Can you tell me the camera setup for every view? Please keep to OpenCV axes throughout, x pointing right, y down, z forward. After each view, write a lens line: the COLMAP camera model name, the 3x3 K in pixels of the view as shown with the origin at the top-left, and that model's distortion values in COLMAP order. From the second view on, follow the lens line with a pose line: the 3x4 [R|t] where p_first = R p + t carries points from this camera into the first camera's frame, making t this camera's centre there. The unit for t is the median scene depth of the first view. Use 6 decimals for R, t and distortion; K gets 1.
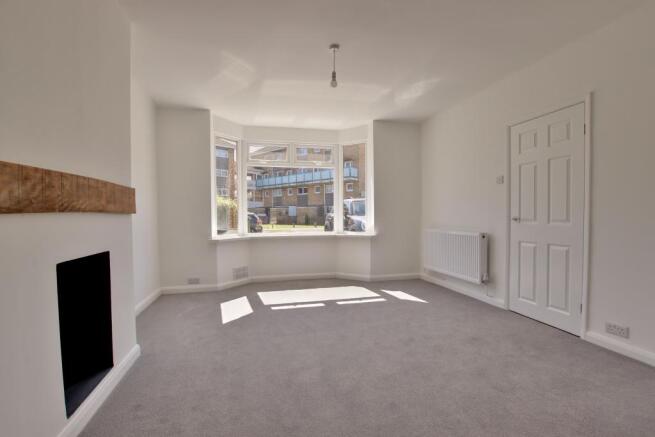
lens RADIAL K [[305.4, 0, 327.8], [0, 305.4, 222.3], [0, 0, 1]] dist [-0.026672, 0.000831]
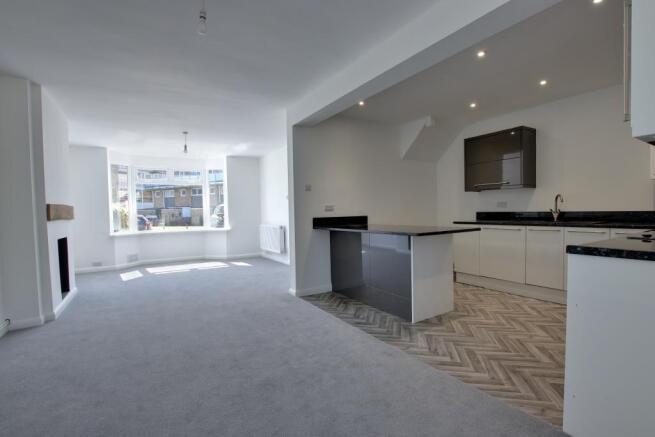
lens RADIAL K [[305.4, 0, 327.8], [0, 305.4, 222.3], [0, 0, 1]] dist [-0.026672, 0.000831]
pose [[0.951944, -0.023364, 0.305381, 0.157263], [0.022694, 0.999726, 0.005744, 0.007301], [-0.305432, 0.001462, 0.952213, -0.631229]]
